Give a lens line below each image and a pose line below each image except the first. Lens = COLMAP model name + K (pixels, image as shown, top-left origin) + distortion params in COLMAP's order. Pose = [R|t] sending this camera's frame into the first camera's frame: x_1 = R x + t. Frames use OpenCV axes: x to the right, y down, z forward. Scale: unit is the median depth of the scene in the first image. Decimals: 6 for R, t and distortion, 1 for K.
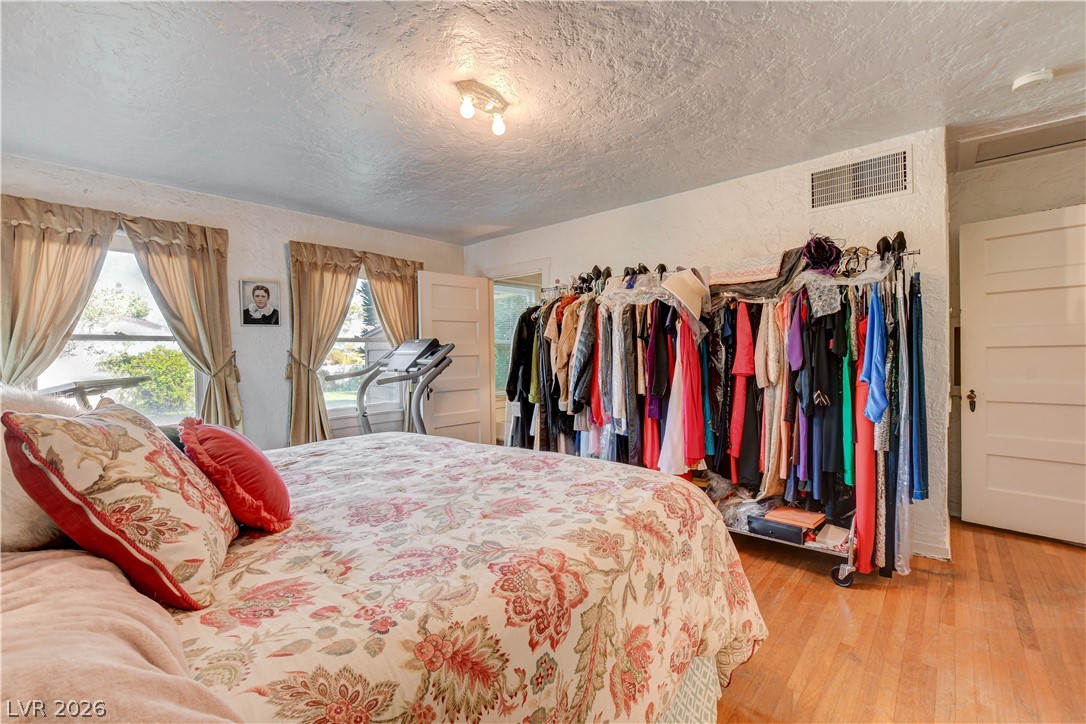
lens RADIAL K [[477.0, 0, 541.6], [0, 477.0, 357.6], [0, 0, 1]] dist [-0.025286, 0.005418]
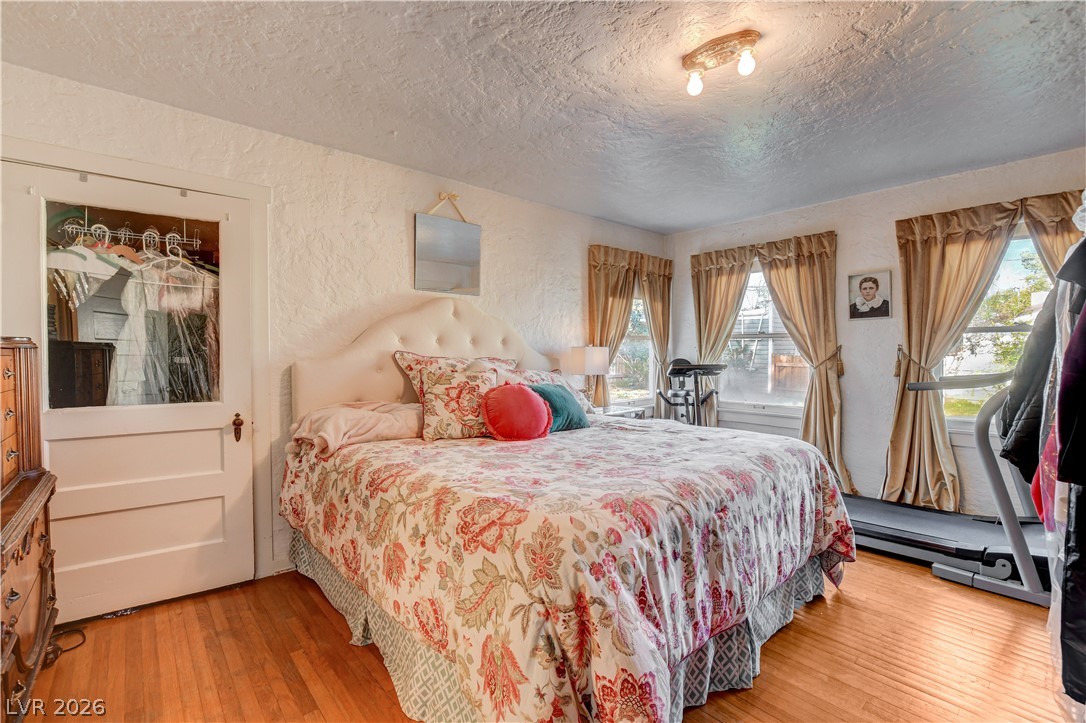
lens RADIAL K [[474.8, 0, 543.0], [0, 474.8, 361.5], [0, 0, 1]] dist [0.000469, -0.000061]
pose [[-0.178415, 0.032709, -0.983411, 0.500382], [-0.018493, 0.999159, 0.036588, -0.004350], [0.983781, 0.024714, -0.177660, 0.546024]]
